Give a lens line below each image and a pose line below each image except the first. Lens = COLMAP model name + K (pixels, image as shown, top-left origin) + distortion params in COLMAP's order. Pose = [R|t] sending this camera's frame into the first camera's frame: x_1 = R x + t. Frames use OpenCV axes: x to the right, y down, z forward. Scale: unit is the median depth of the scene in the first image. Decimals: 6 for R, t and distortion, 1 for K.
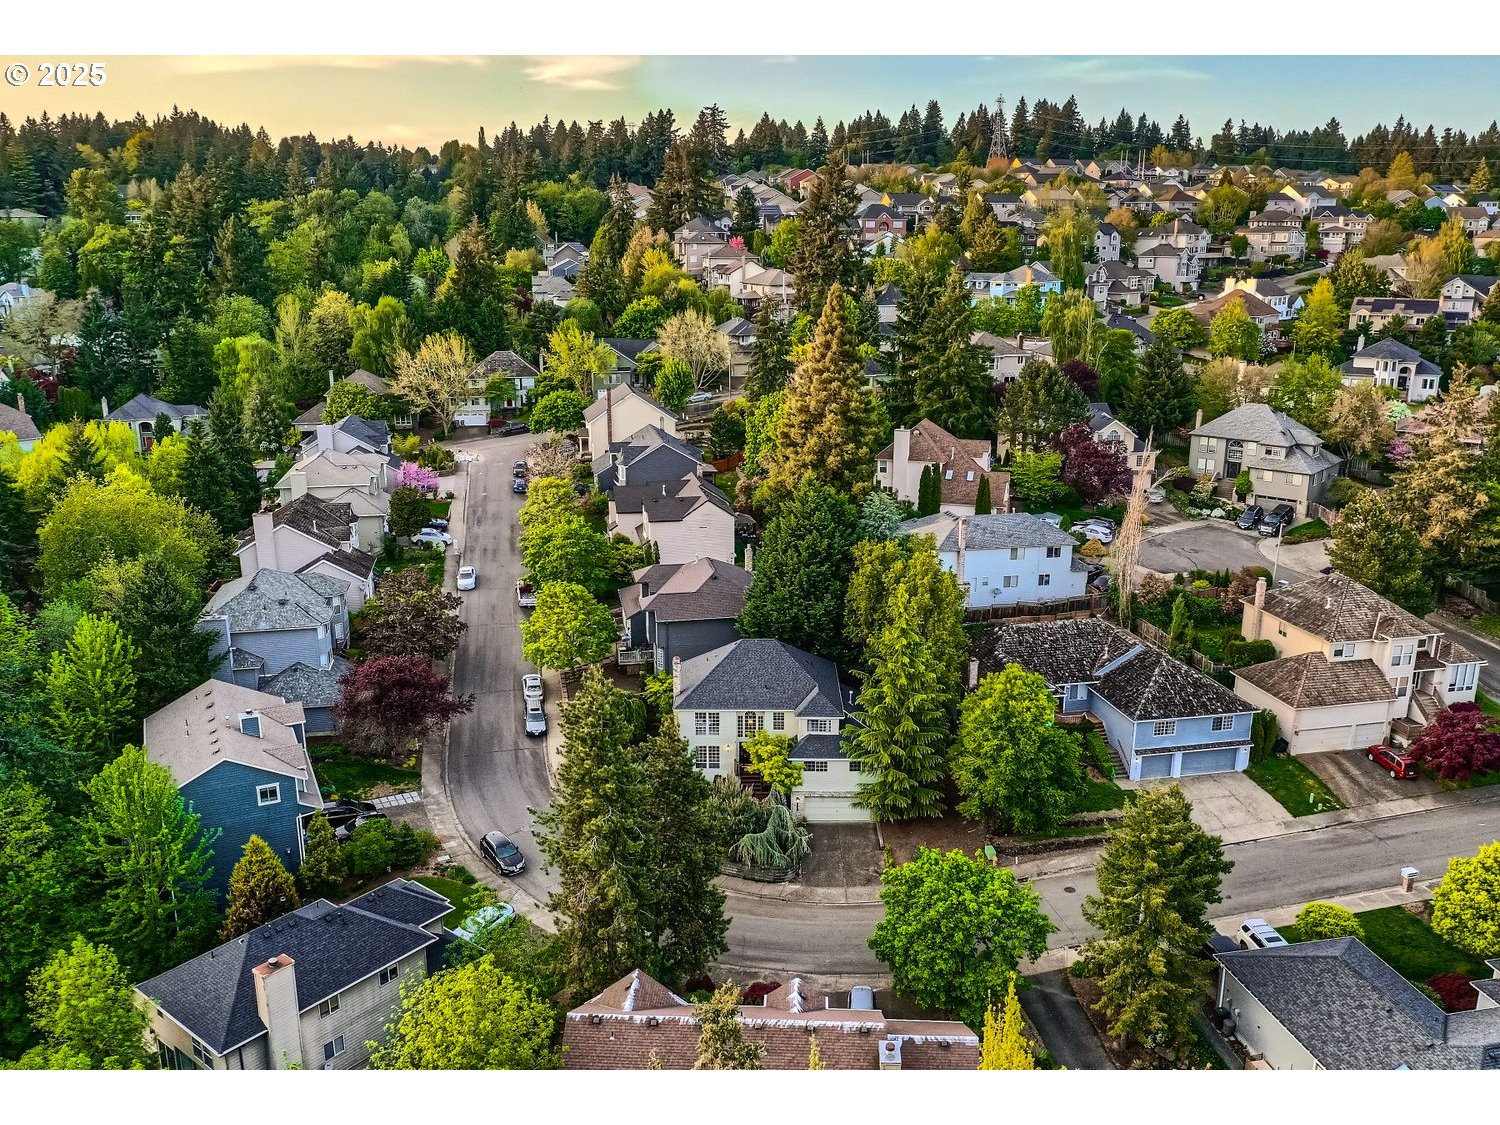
lens RADIAL K [[1206.1, 0, 750.0], [0, 1206.1, 562.5], [0, 0, 1]] dist [-0.008263, -0.005349]
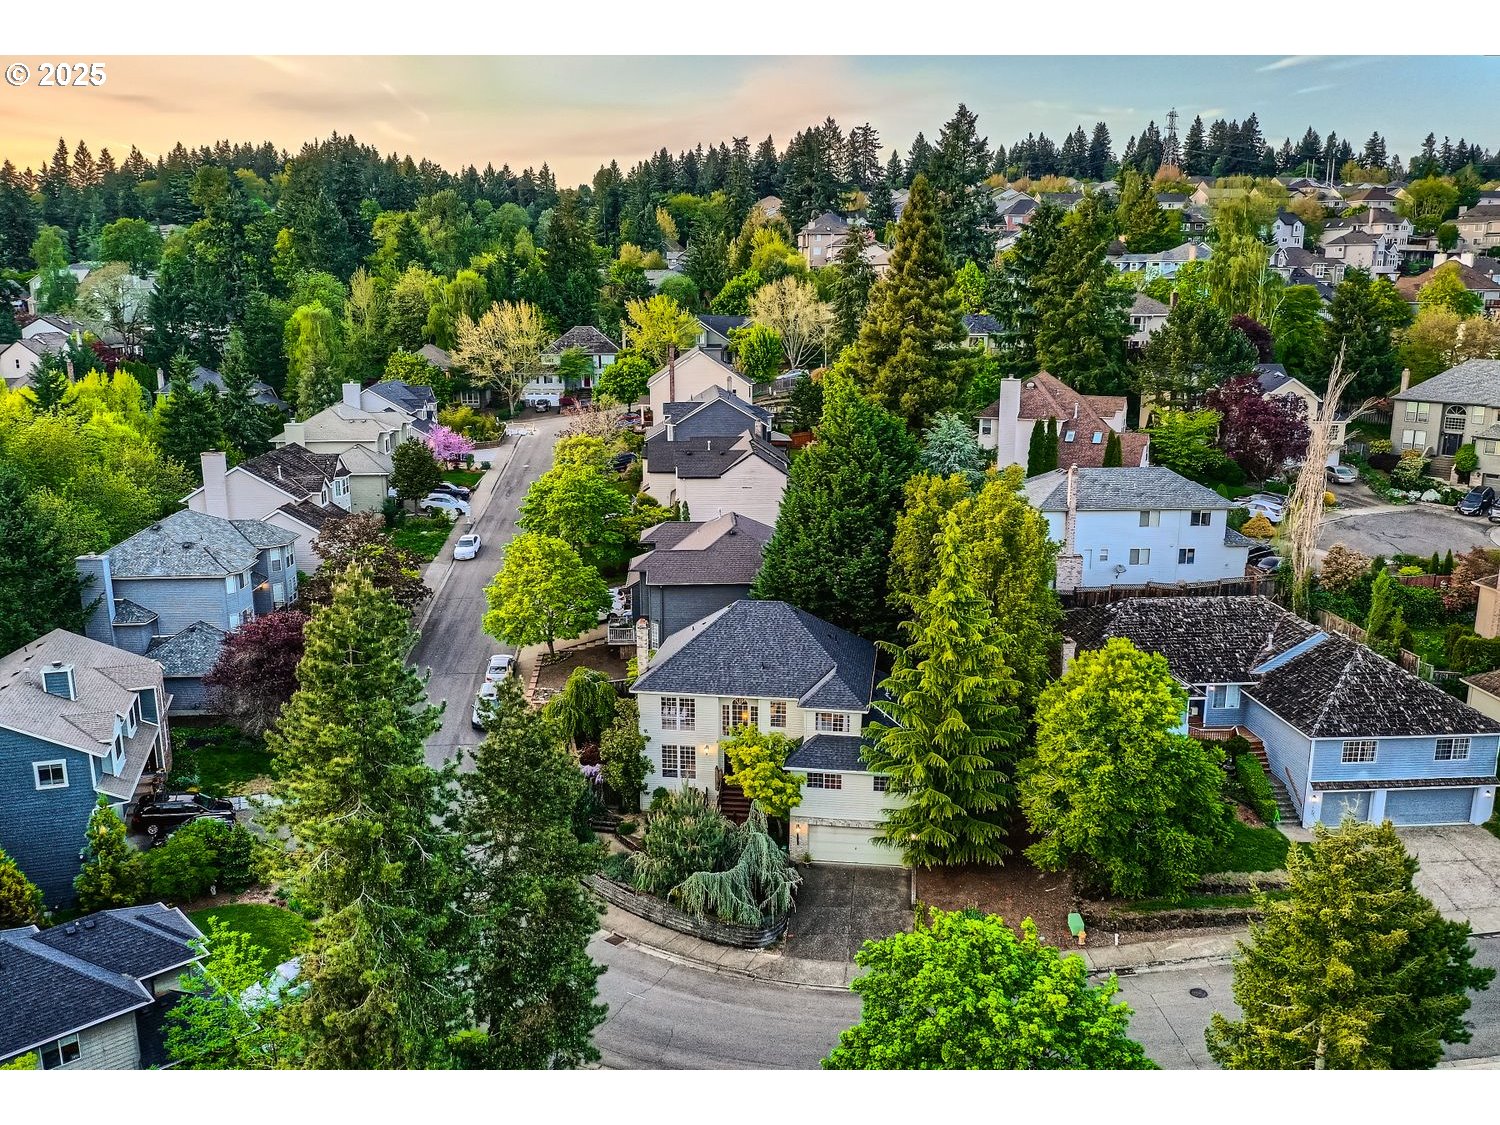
lens RADIAL K [[1206.1, 0, 750.0], [0, 1206.1, 562.5], [0, 0, 1]] dist [-0.008263, -0.005349]
pose [[0.991031, 0.029013, -0.130443, 0.083346], [-0.034077, 0.998743, -0.036757, 0.060239], [0.129213, 0.040873, 0.990774, 0.259503]]
